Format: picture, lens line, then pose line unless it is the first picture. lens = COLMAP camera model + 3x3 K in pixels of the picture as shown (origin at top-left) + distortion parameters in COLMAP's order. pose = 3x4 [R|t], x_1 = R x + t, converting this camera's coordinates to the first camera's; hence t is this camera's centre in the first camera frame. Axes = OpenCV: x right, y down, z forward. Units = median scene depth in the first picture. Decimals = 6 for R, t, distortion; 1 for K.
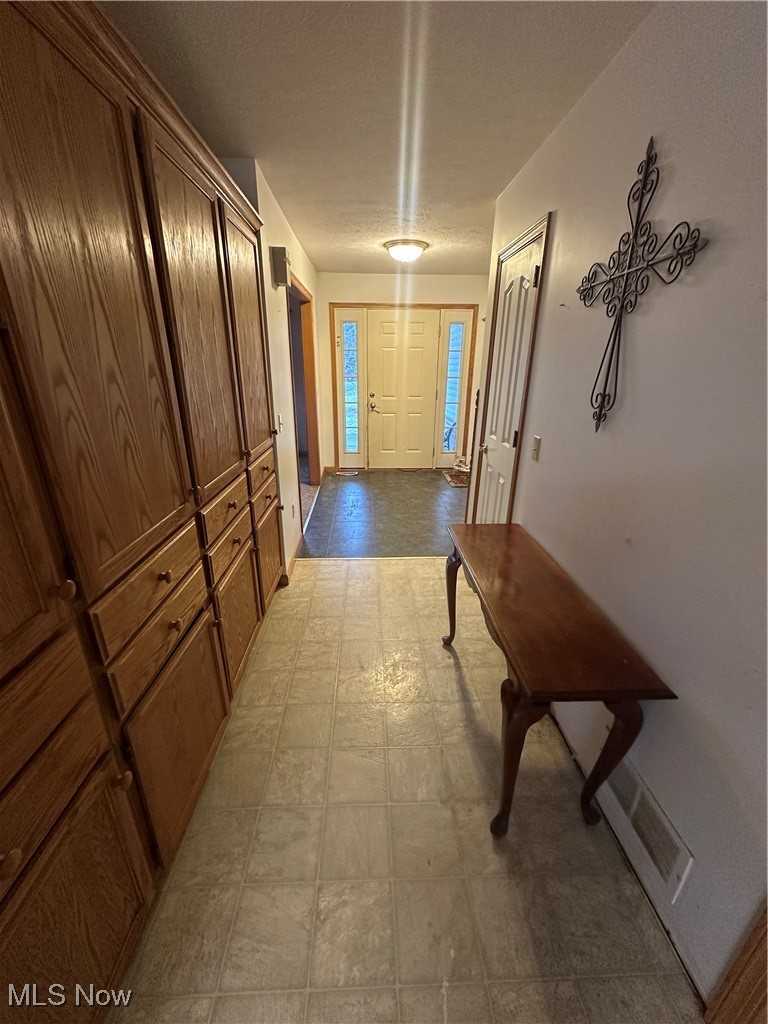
lens RADIAL K [[369.8, 0, 383.0], [0, 369.8, 552.5], [0, 0, 1]] dist [-0.000220, -0.000034]
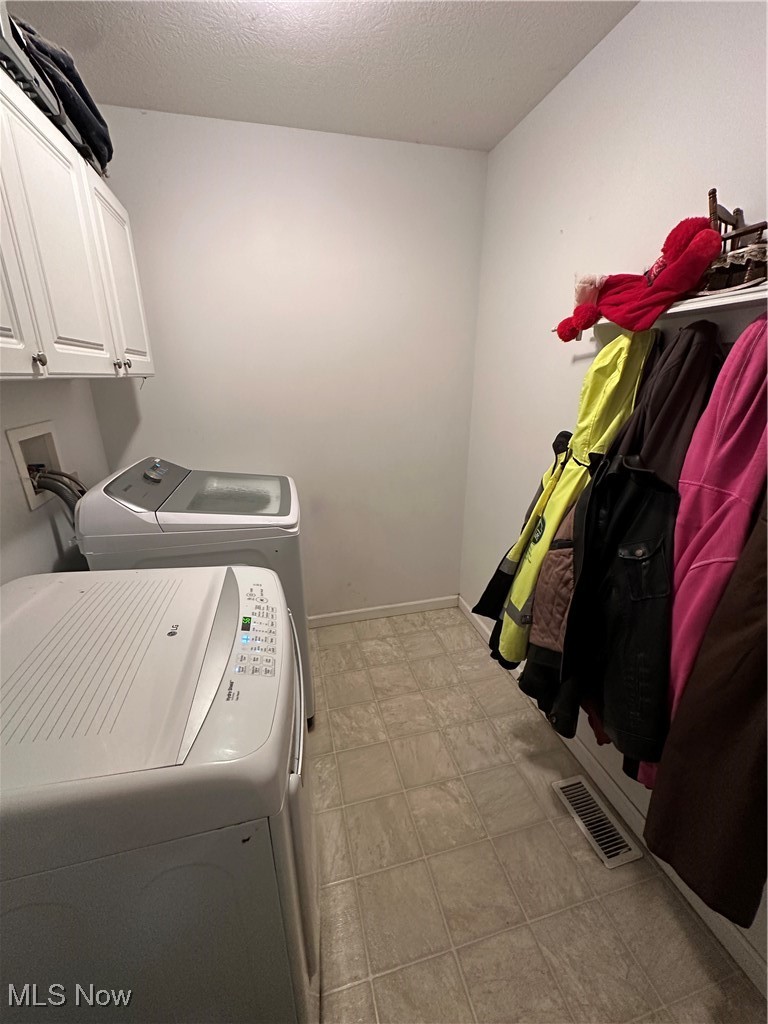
lens RADIAL K [[409.4, 0, 384.0], [0, 409.4, 512.0], [0, 0, 1]] dist [-0.000066, -0.000012]
pose [[0.210196, 0.307866, -0.927920, 1.048188], [-0.446160, 0.874735, 0.189155, -0.006072], [0.869919, 0.374241, 0.321223, 0.039263]]
